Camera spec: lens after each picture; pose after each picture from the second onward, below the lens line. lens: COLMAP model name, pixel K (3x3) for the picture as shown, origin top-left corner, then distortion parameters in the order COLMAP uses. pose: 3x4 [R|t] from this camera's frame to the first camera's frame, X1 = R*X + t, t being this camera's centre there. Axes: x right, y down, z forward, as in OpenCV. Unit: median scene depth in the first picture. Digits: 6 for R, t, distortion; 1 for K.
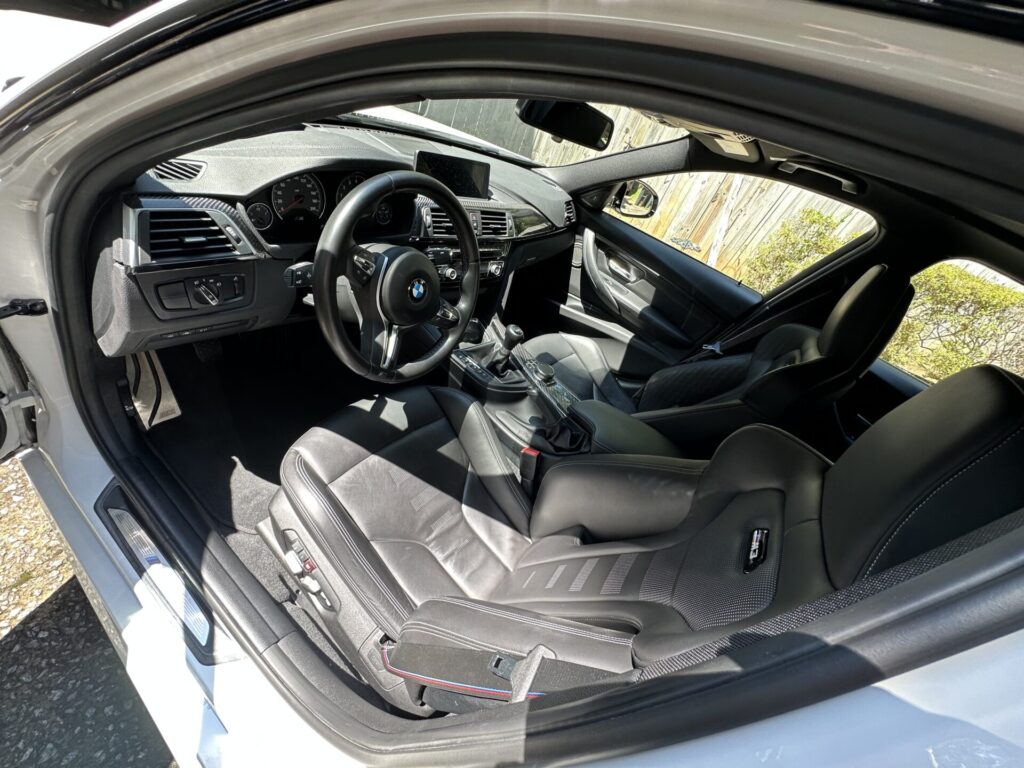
lens RADIAL K [[413.4, 0, 512.6], [0, 413.4, 384.5], [0, 0, 1]] dist [-0.000246, 0.000059]
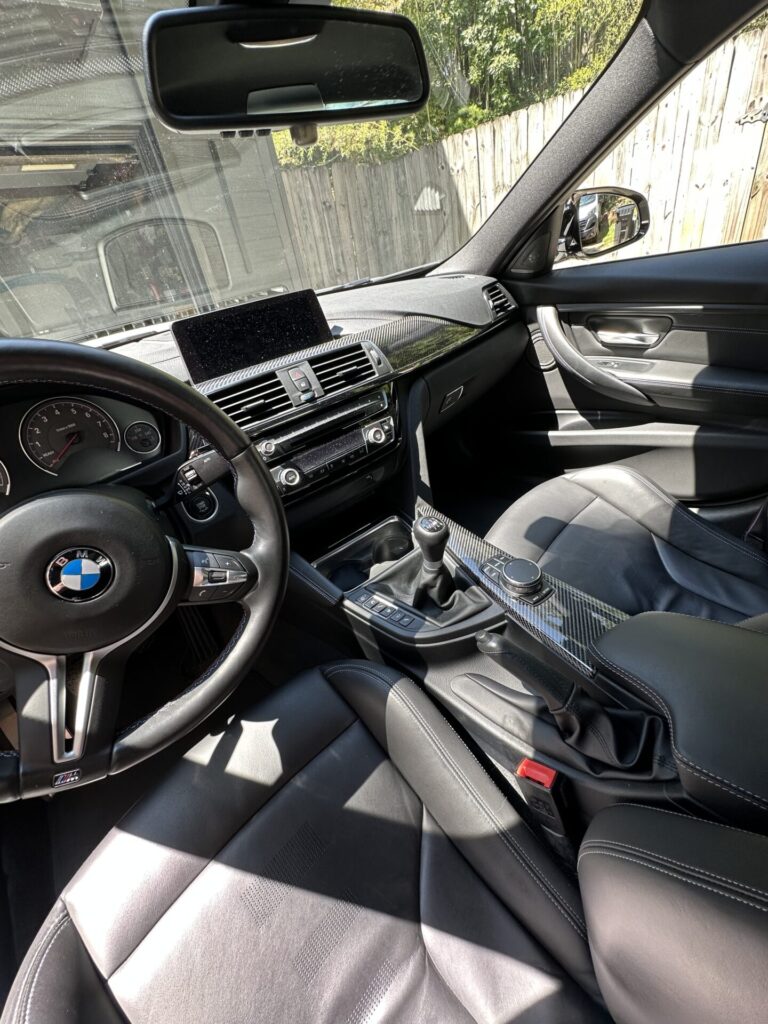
lens RADIAL K [[413.4, 0, 387.2], [0, 413.4, 509.3], [0, 0, 1]] dist [-0.000246, 0.000059]
pose [[0.854012, -0.348312, -0.386447, 0.160712], [0.306034, 0.937034, -0.168260, -0.072745], [0.420721, 0.025430, 0.906834, 0.460971]]
